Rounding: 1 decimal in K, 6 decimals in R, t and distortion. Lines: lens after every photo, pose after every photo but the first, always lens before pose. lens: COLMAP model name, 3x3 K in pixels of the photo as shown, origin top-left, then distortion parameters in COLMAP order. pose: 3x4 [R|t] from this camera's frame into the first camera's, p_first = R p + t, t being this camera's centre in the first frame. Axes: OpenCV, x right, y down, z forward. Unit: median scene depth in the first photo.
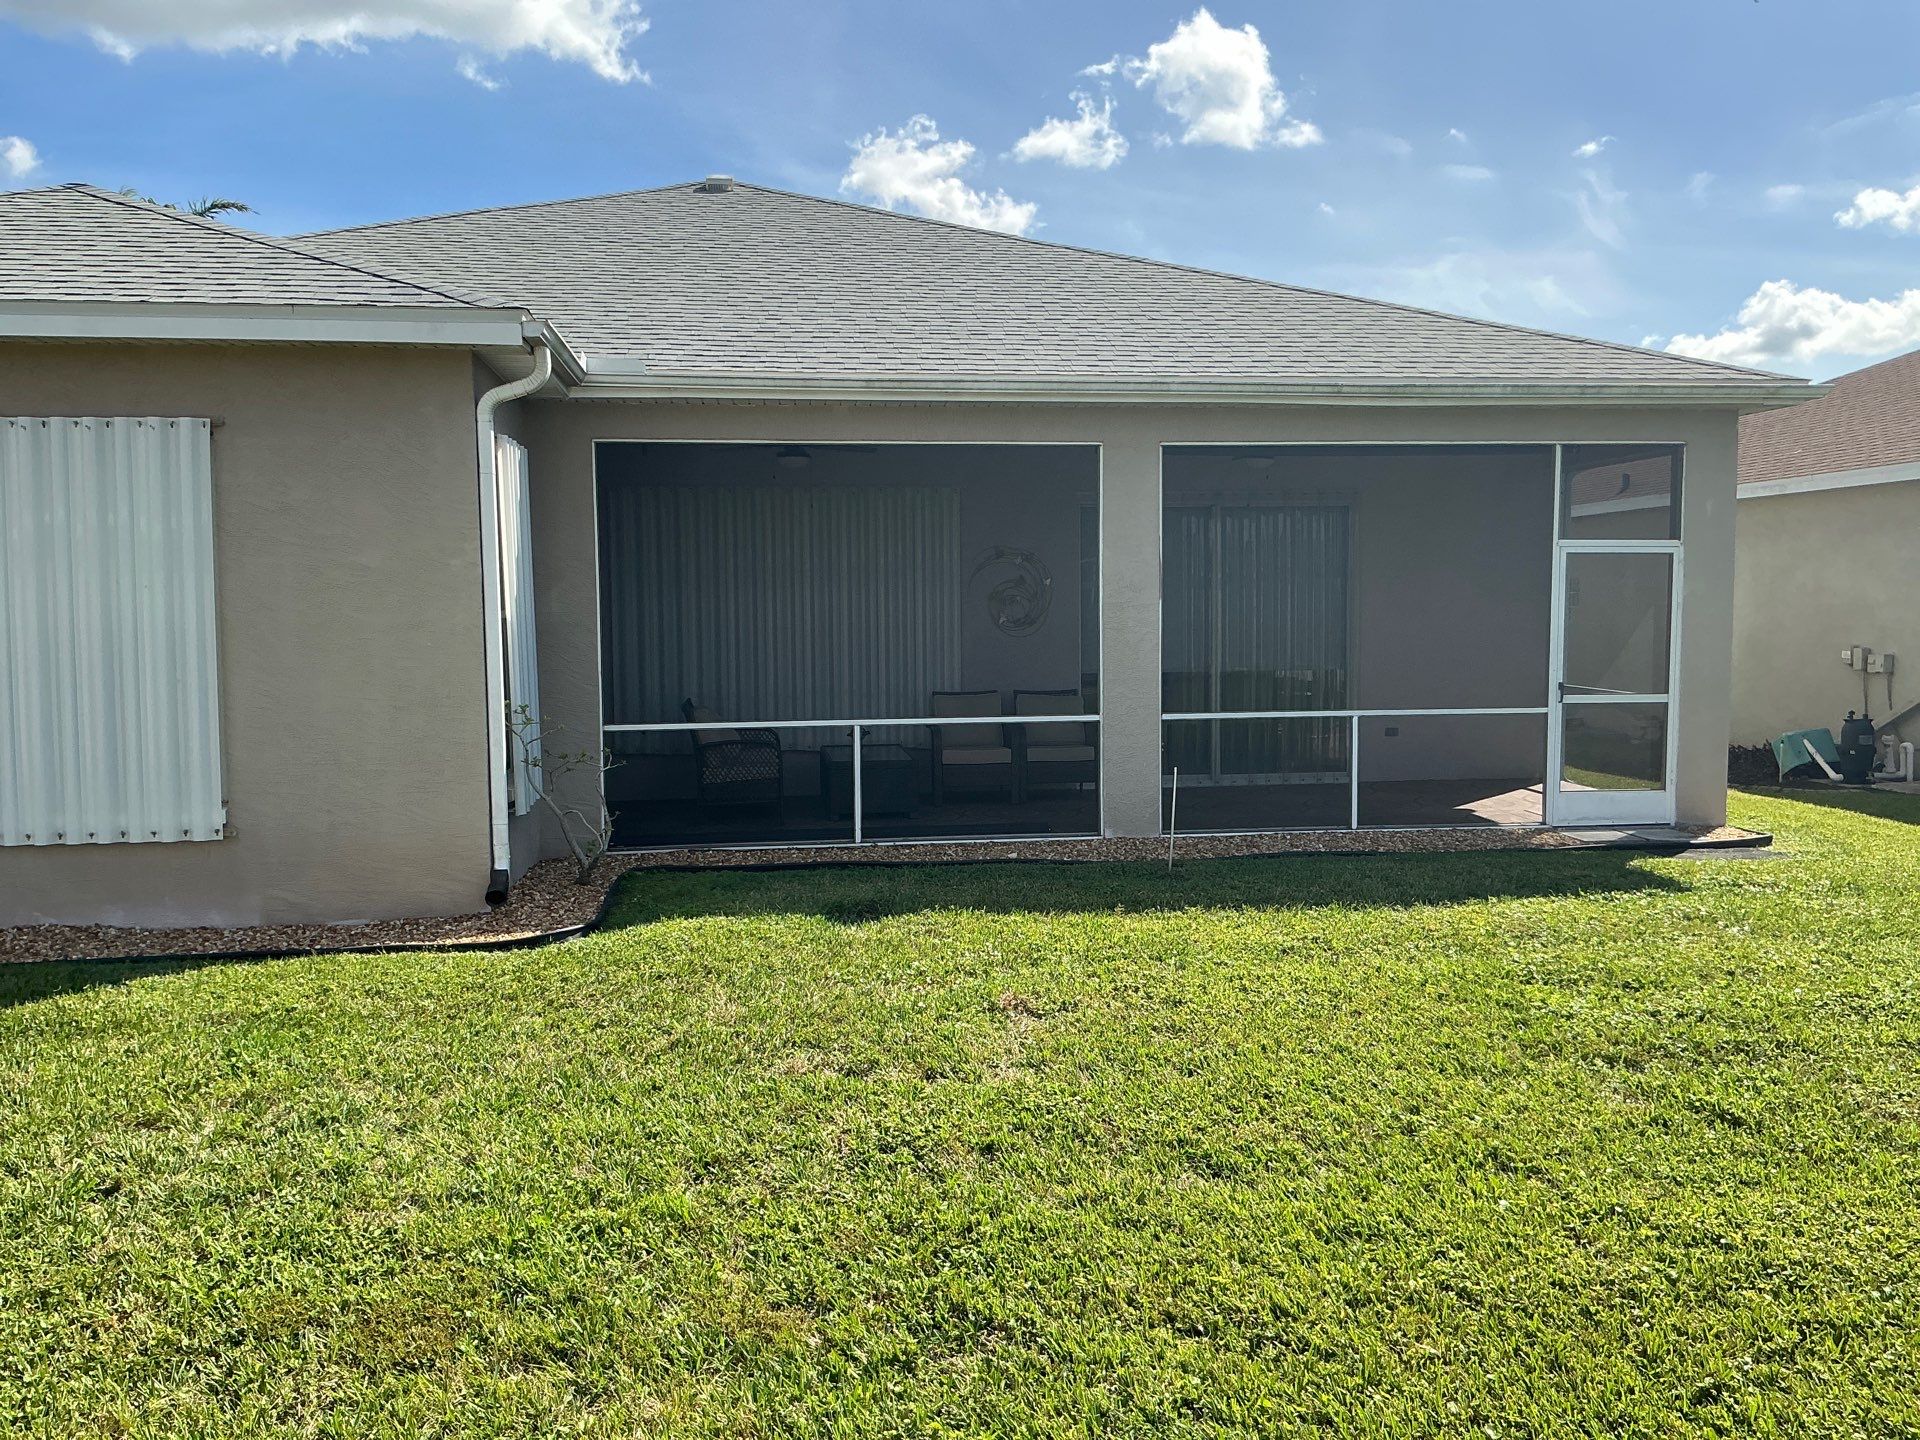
lens RADIAL K [[1635.3, 0, 960.0], [0, 1635.3, 720.0], [0, 0, 1]] dist [0.154270, -0.325225]
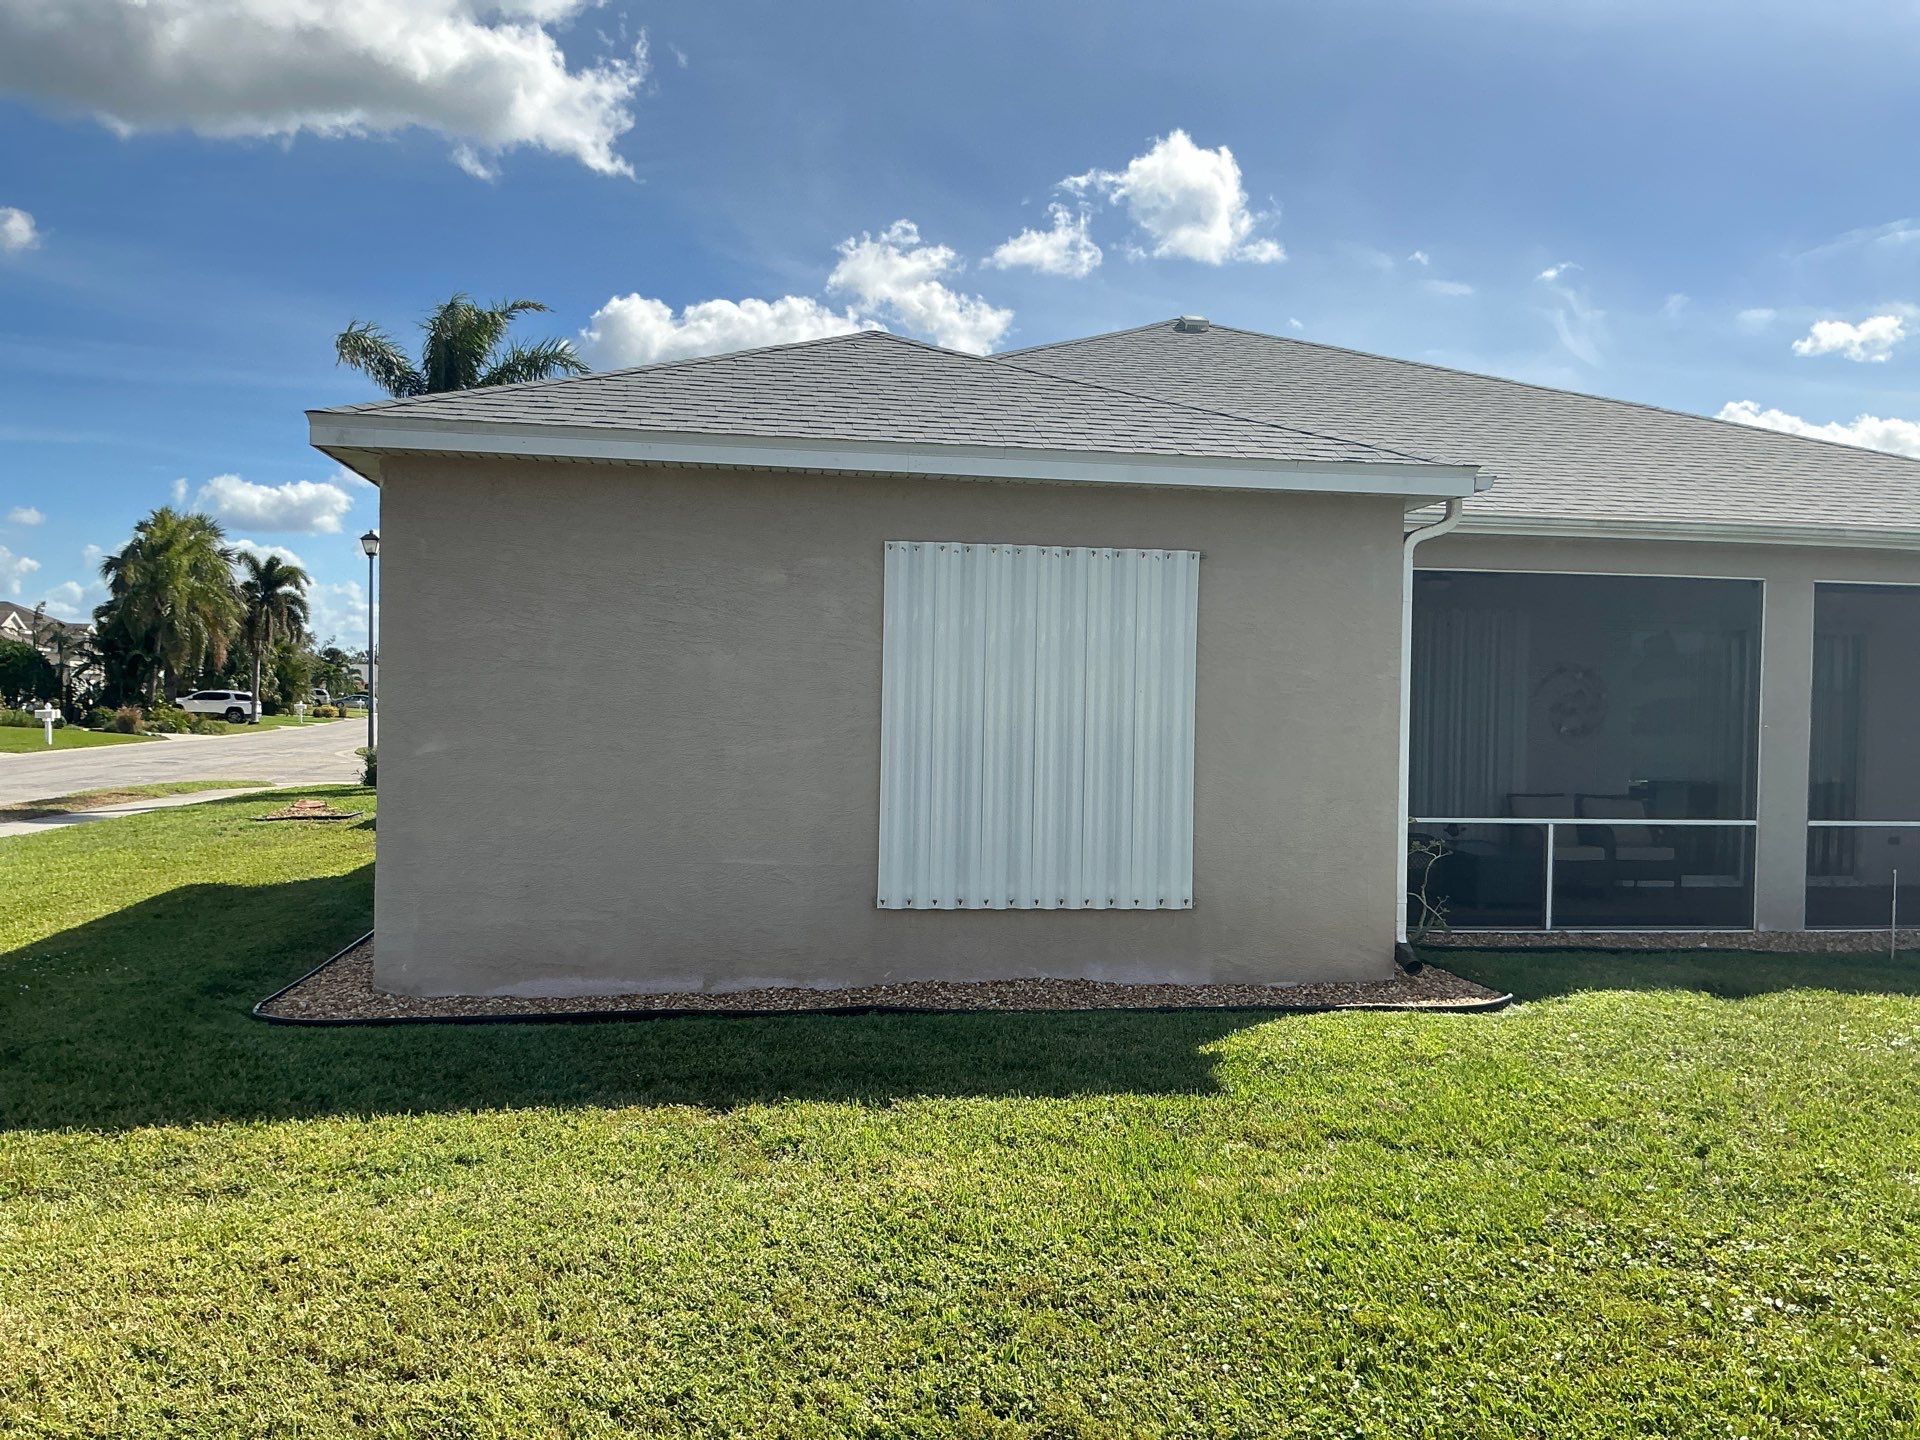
lens RADIAL K [[1626.7, 0, 960.0], [0, 1626.7, 720.0], [0, 0, 1]] dist [0.096247, -0.221790]
pose [[0.999567, 0.027772, 0.009765, -0.482230], [-0.027190, 0.998095, -0.055389, 0.005654], [-0.011285, 0.055099, 0.998417, -0.116013]]
